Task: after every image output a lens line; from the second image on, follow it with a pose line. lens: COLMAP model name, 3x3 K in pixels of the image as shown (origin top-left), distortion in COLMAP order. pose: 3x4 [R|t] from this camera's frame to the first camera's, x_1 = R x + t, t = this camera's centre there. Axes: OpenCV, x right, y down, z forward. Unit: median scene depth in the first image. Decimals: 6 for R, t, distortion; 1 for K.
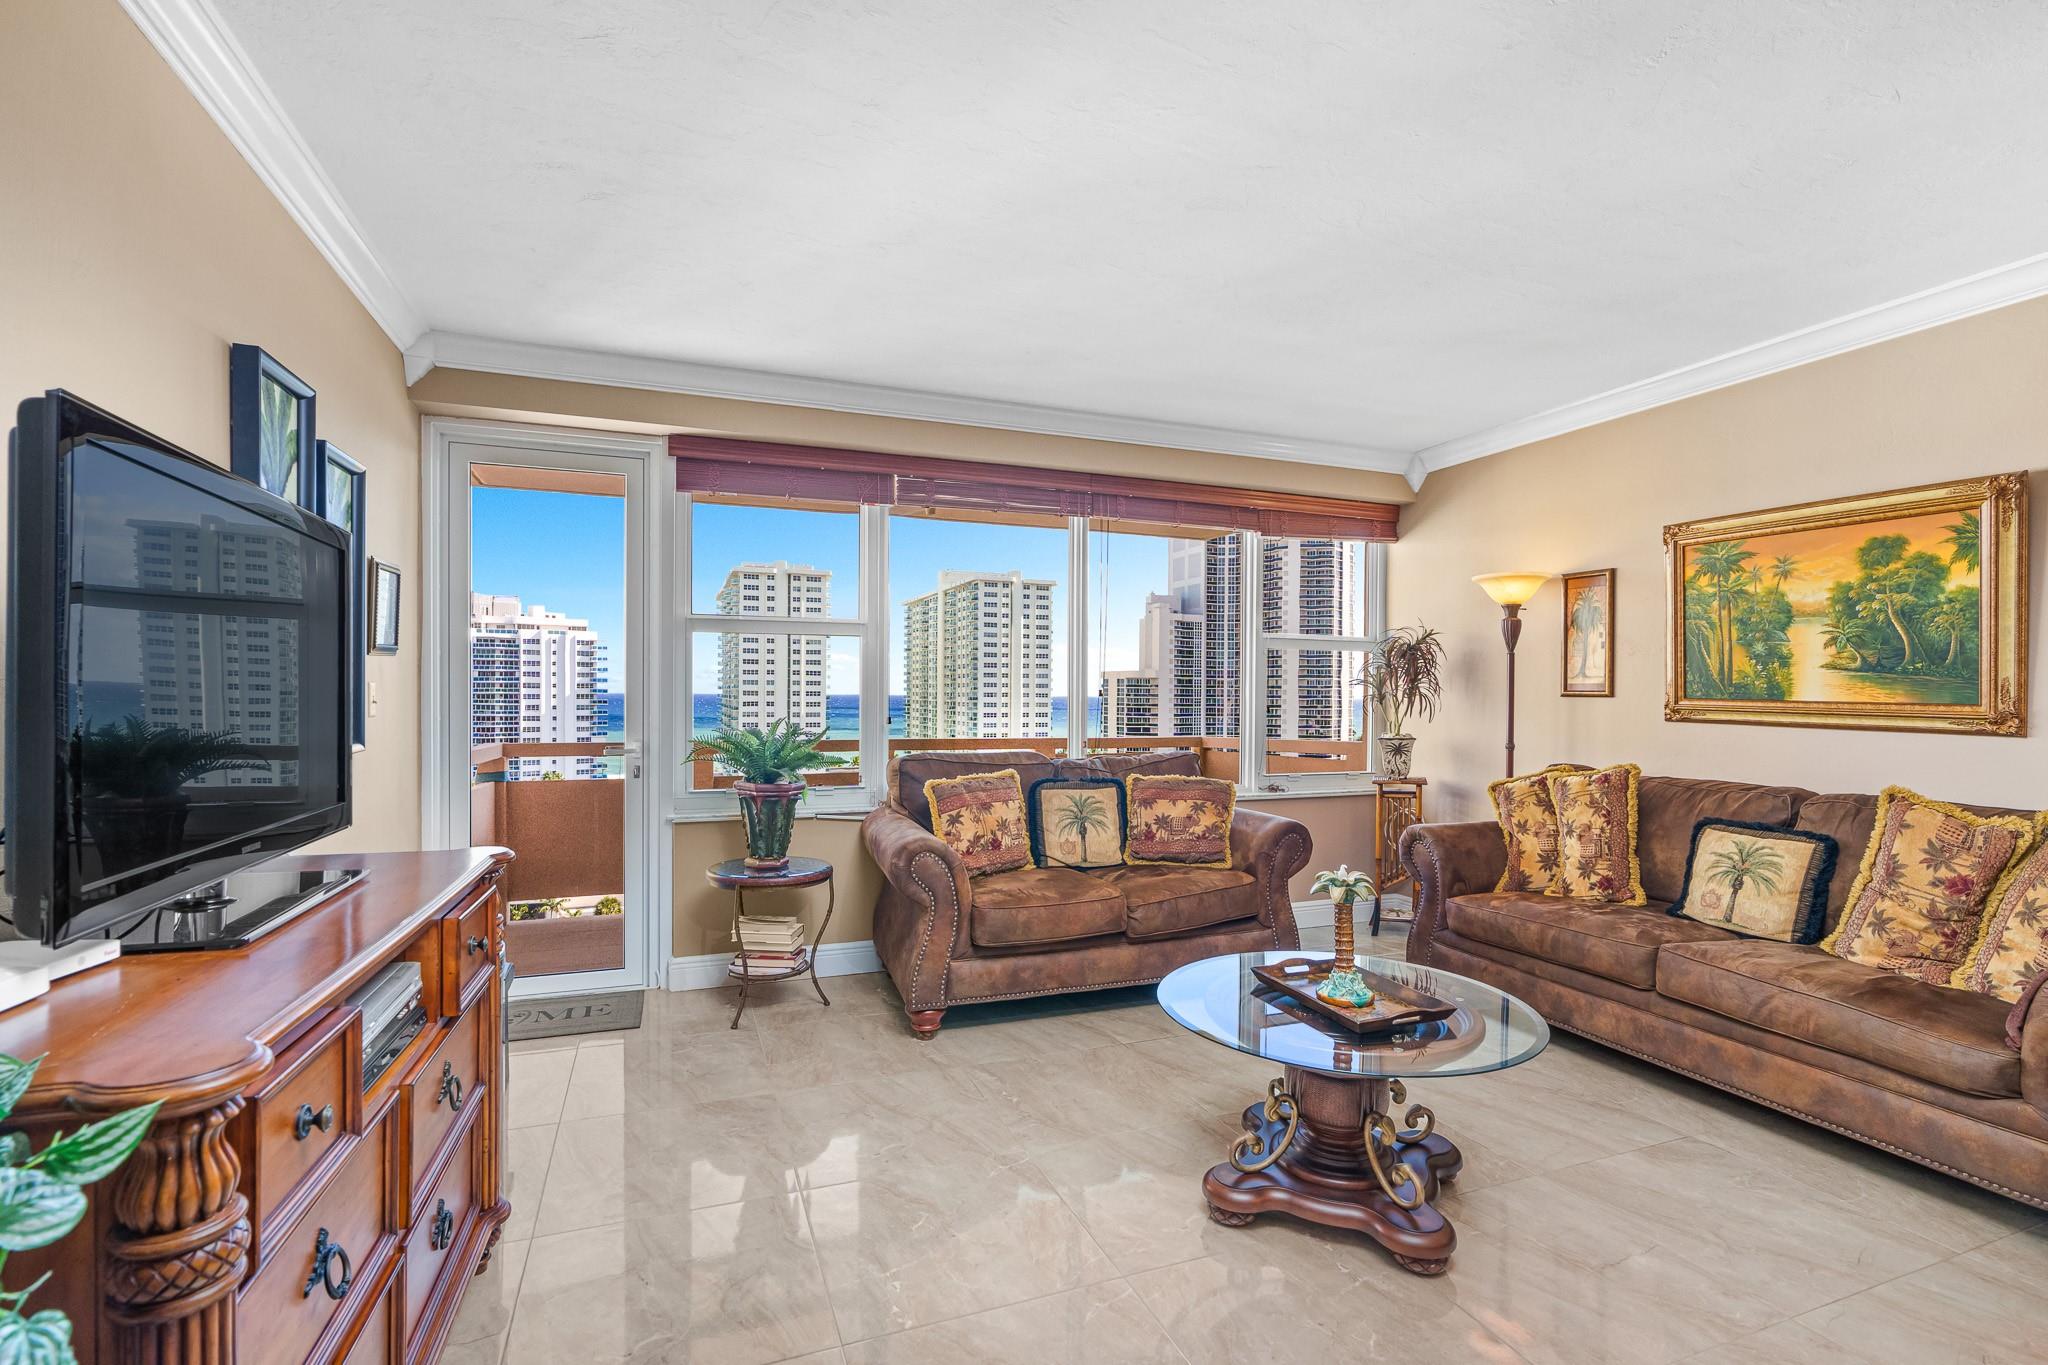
lens RADIAL K [[921.9, 0, 1022.0], [0, 921.9, 717.9], [0, 0, 1]] dist [-0.007602, 0.003311]
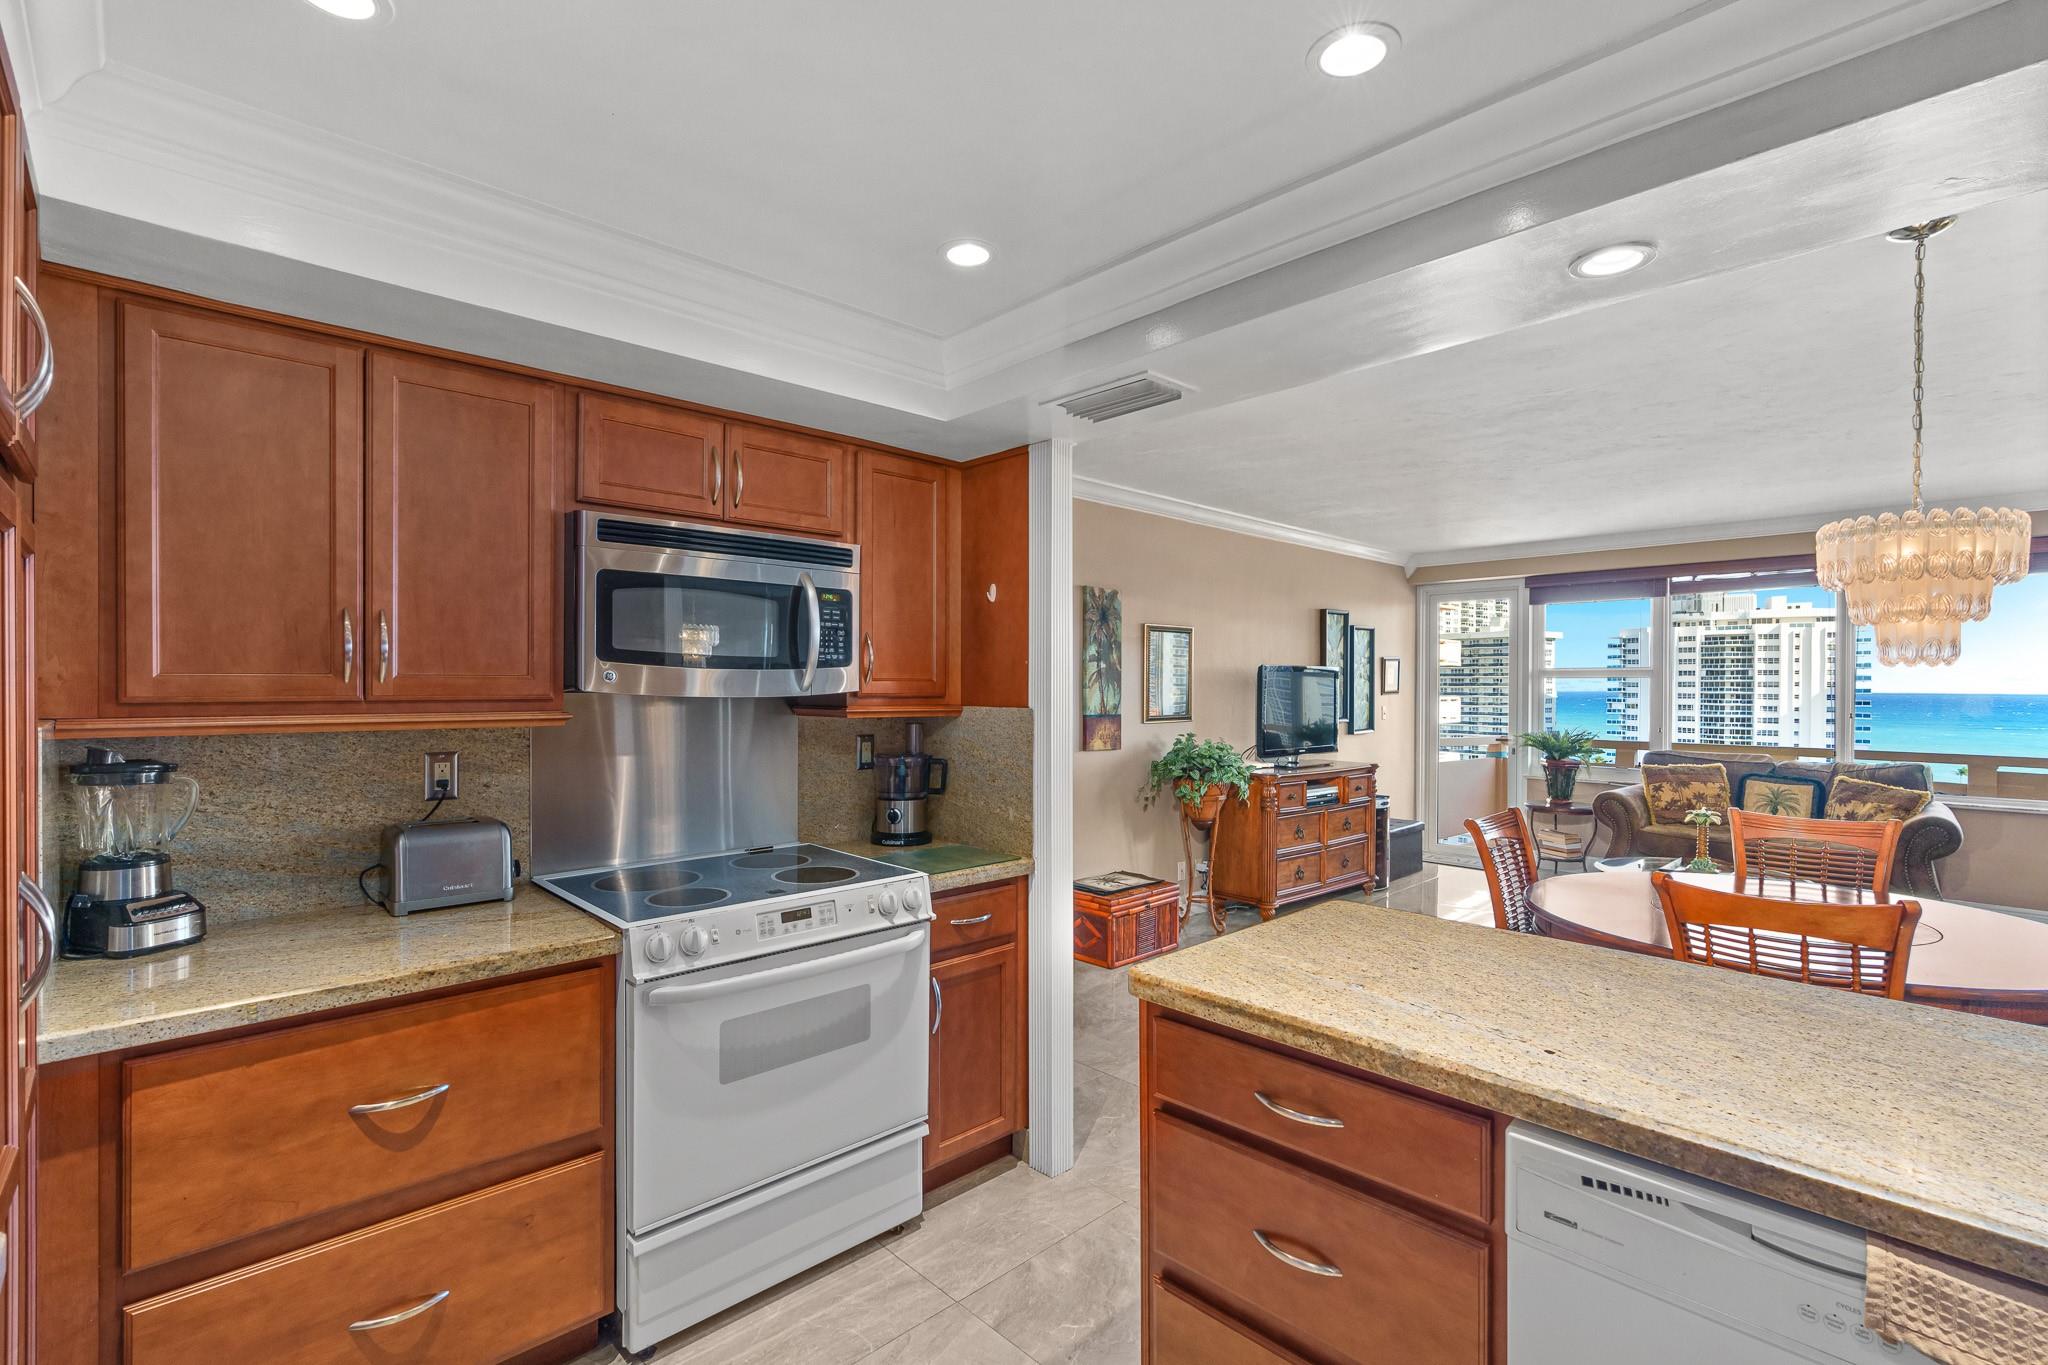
lens RADIAL K [[921.9, 0, 1064.1], [0, 921.9, 688.9], [0, 0, 1]] dist [-0.007602, 0.003311]
pose [[0.409250, -0.001539, -0.912421, 0.987506], [-0.026559, 0.999555, -0.013598, -0.020604], [0.912036, 0.029798, 0.409027, -0.669579]]
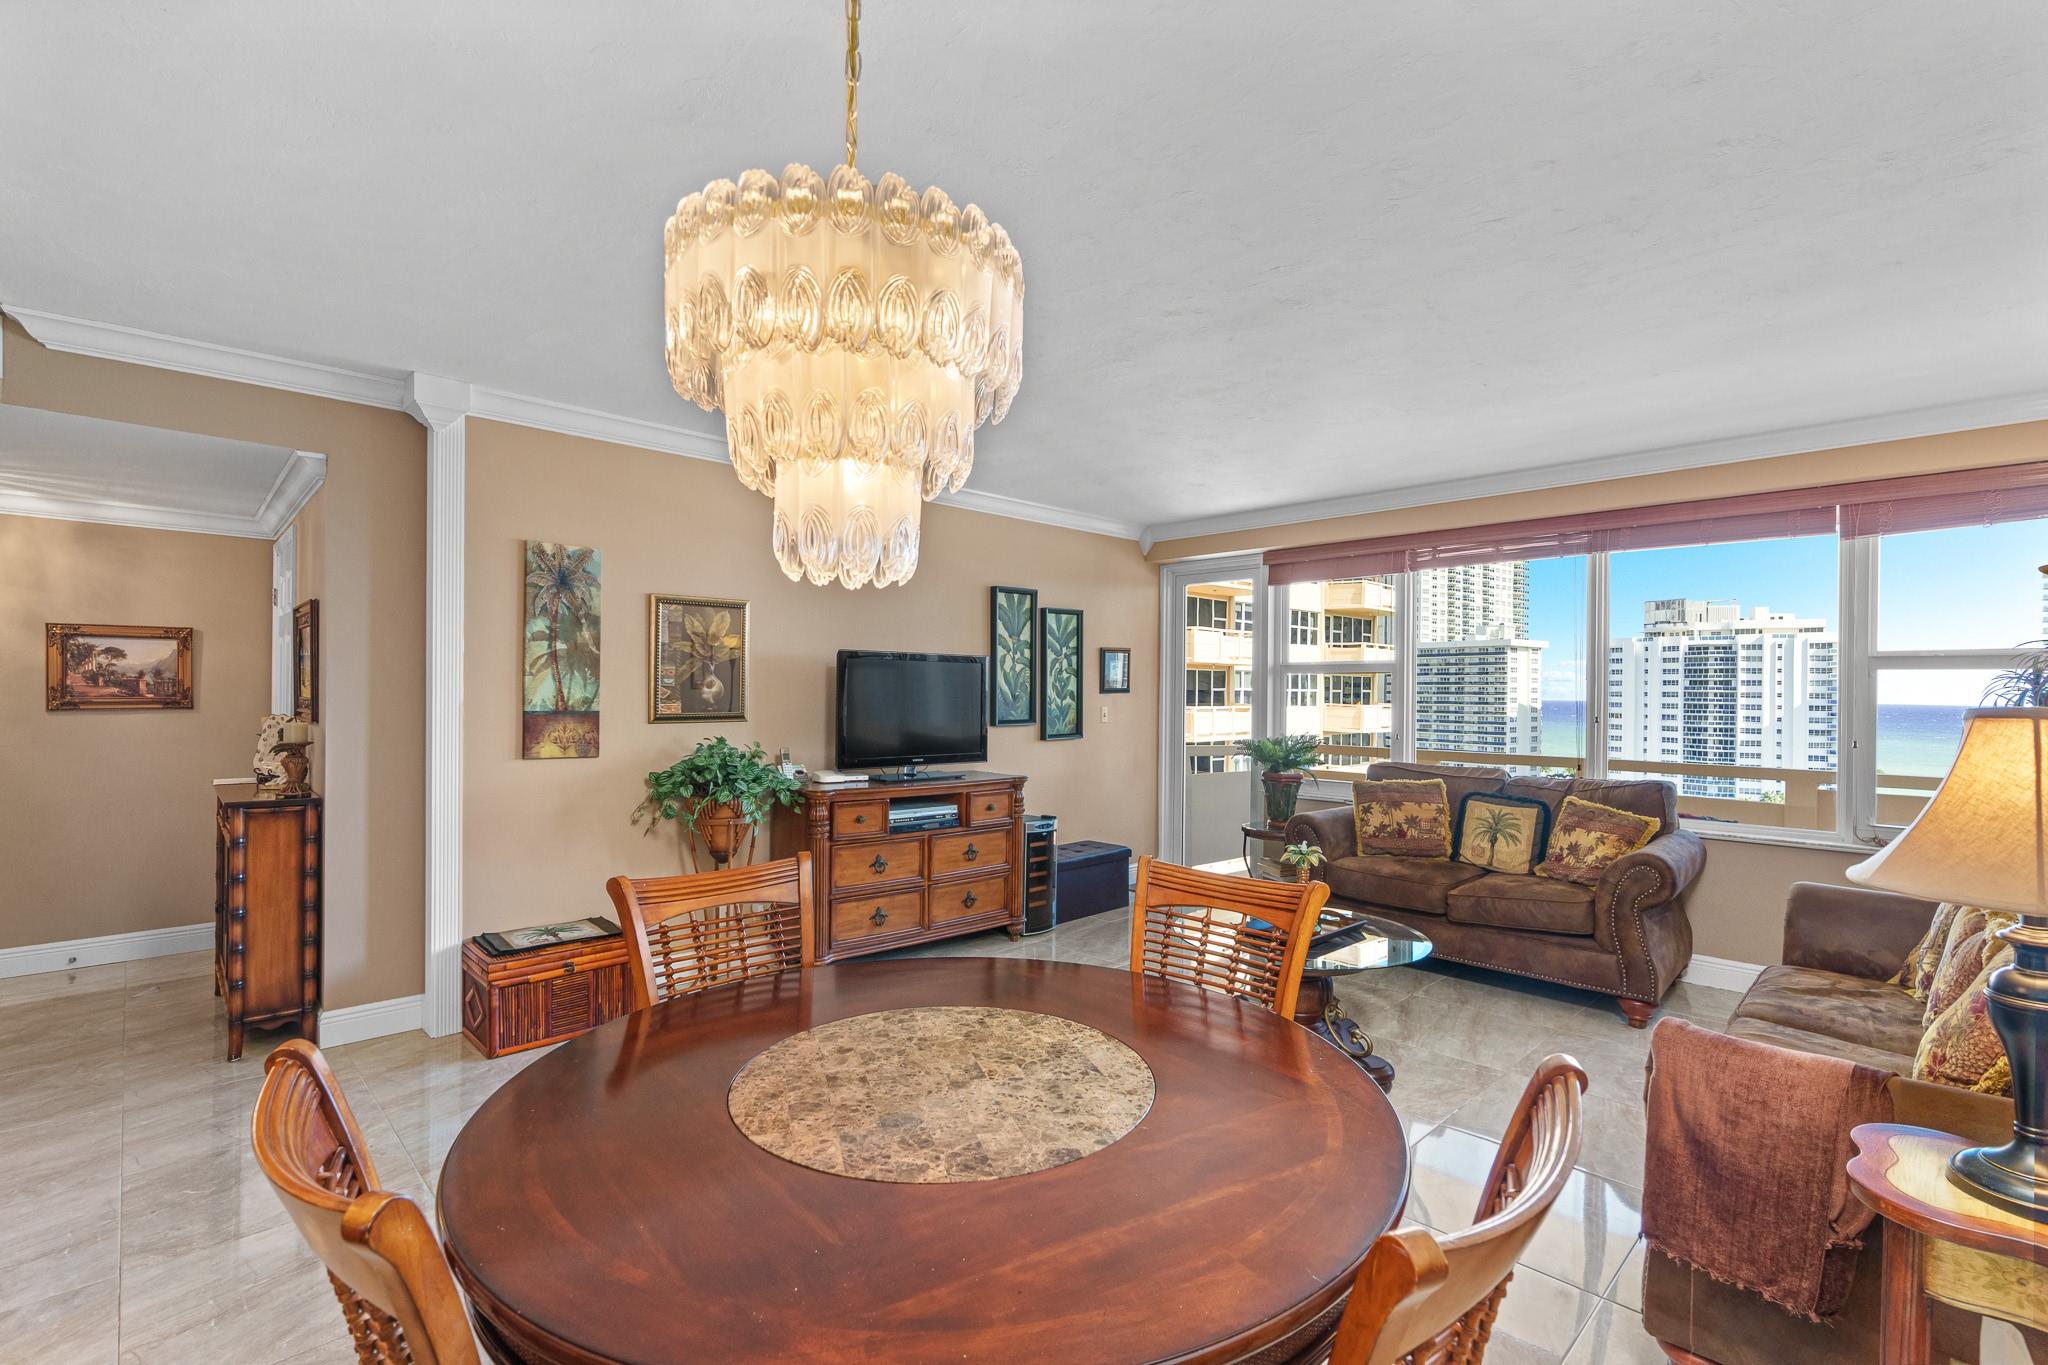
lens RADIAL K [[921.9, 0, 1065.2], [0, 921.9, 689.8], [0, 0, 1]] dist [-0.007602, 0.003311]
pose [[0.418188, -0.004149, -0.908351, 0.939080], [-0.032852, 0.999266, -0.019688, -0.024689], [0.907766, 0.038074, 0.417745, 0.022230]]
